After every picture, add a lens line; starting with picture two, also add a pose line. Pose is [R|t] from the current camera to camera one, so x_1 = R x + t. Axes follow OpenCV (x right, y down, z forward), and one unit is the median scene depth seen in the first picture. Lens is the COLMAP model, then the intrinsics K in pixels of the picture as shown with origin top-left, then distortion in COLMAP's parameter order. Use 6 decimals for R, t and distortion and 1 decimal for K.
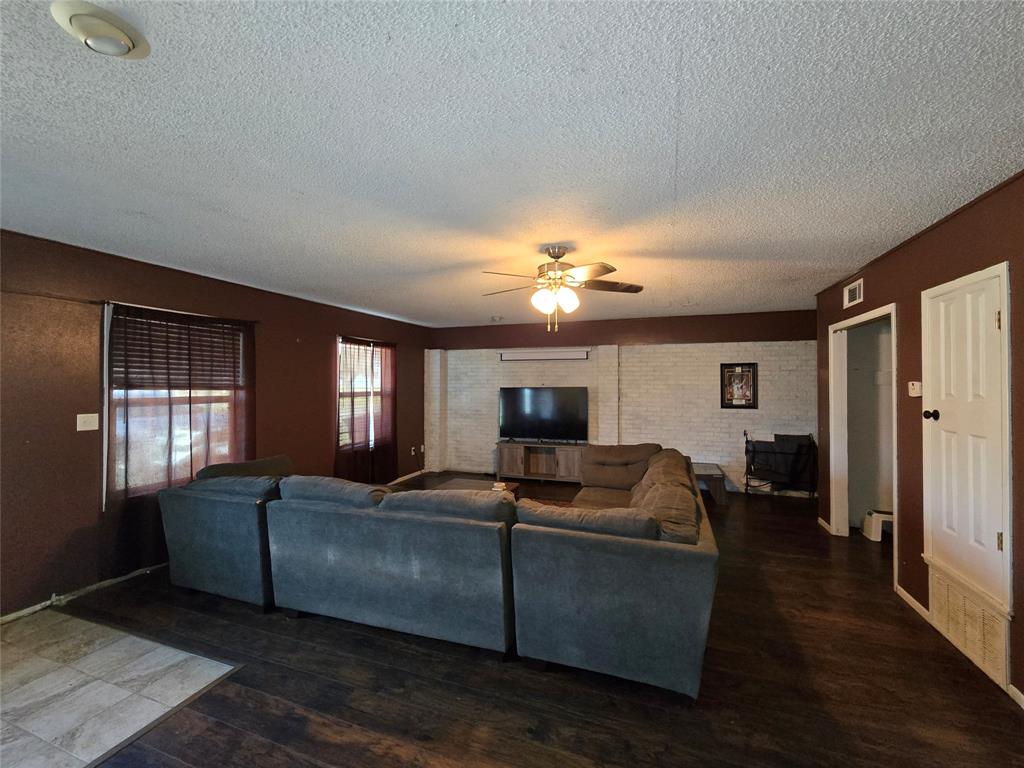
lens RADIAL K [[421.1, 0, 510.2], [0, 421.1, 382.6], [0, 0, 1]] dist [-0.001339, -0.000249]
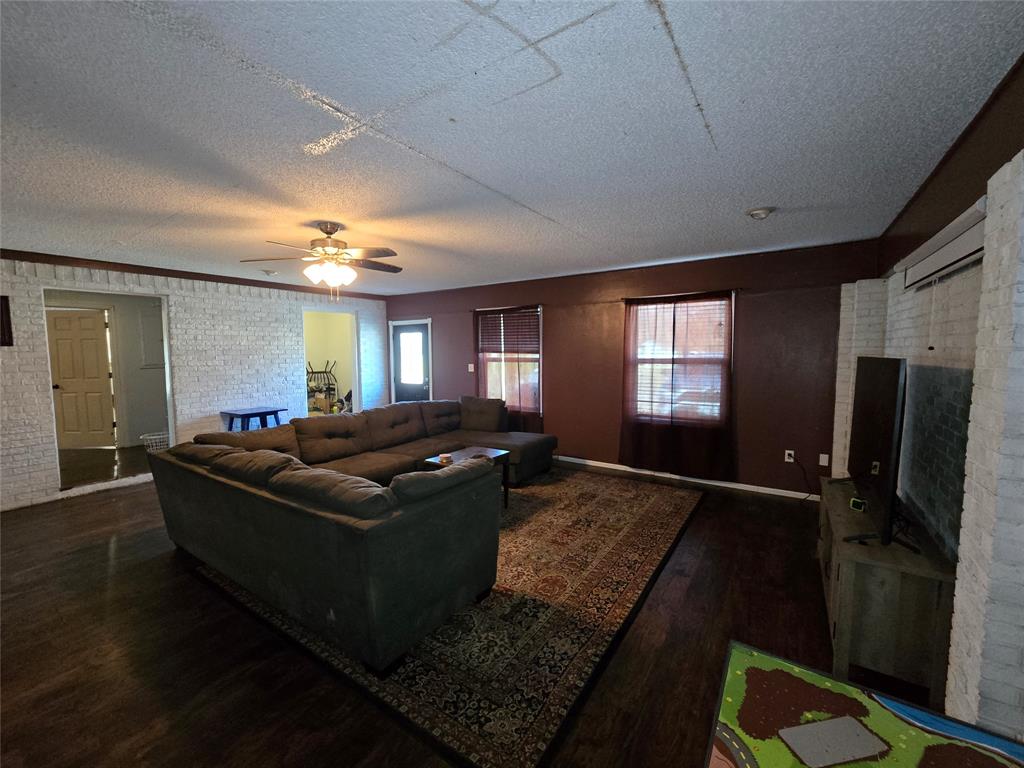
lens RADIAL K [[421.1, 0, 508.5], [0, 421.1, 384.1], [0, 0, 1]] dist [-0.001339, -0.000249]
pose [[-0.235060, 0.089544, -0.967847, 0.795922], [0.013652, 0.995953, 0.088828, -0.009662], [0.971885, 0.007667, -0.235332, 1.268380]]
